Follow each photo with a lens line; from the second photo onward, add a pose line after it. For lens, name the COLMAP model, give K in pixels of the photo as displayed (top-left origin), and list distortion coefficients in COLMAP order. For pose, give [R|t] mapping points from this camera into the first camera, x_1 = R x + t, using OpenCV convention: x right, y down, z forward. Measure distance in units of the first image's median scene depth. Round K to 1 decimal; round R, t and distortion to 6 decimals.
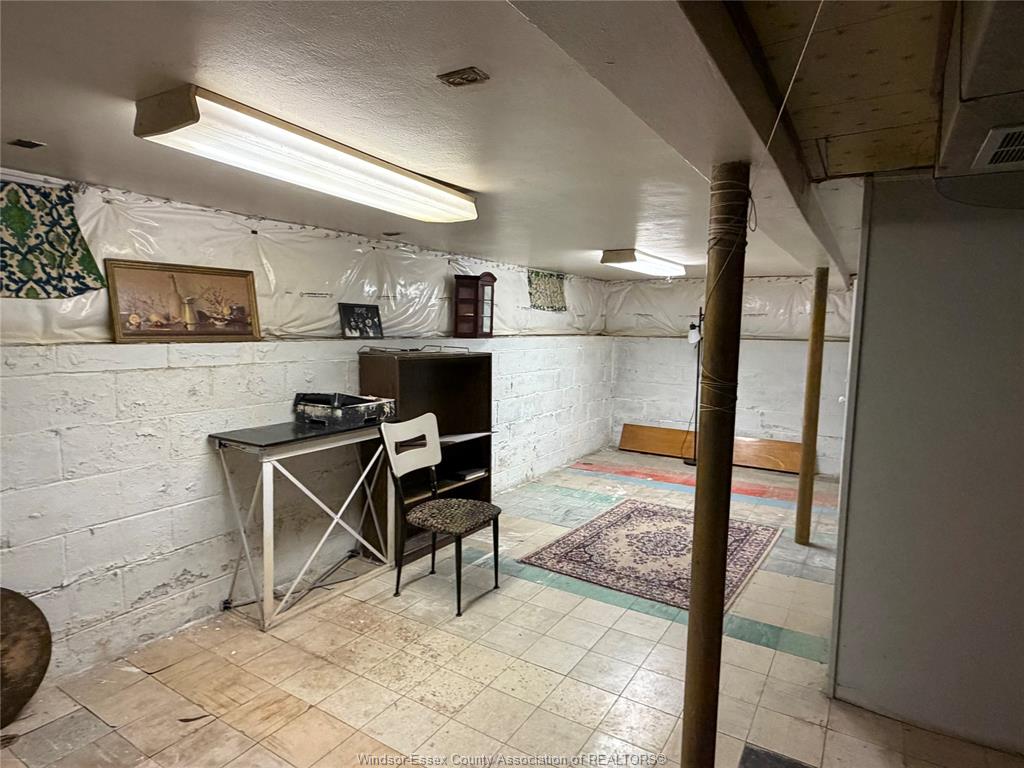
lens RADIAL K [[592.5, 0, 510.9], [0, 592.5, 385.0], [0, 0, 1]] dist [-0.002124, 0.001432]
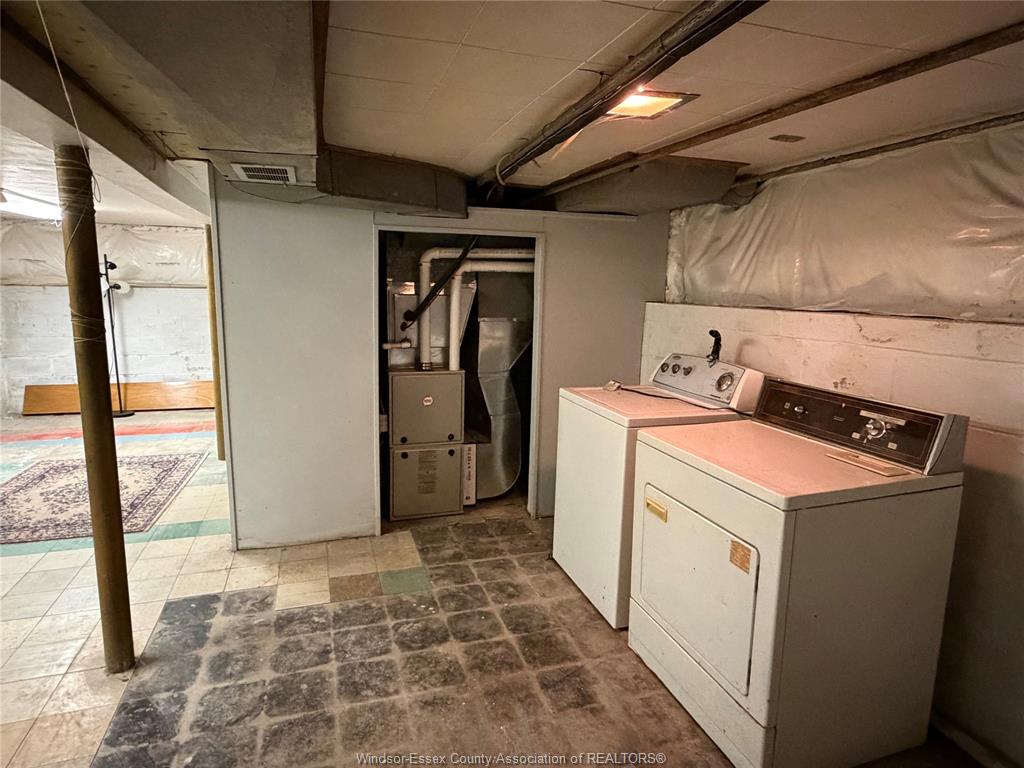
lens RADIAL K [[592.5, 0, 513.4], [0, 592.5, 385.1], [0, 0, 1]] dist [-0.002124, 0.001432]
pose [[0.640045, -0.132760, 0.756781, -0.018074], [0.067908, 0.990879, 0.116395, 0.018853], [-0.765331, -0.023106, 0.643223, -0.201191]]
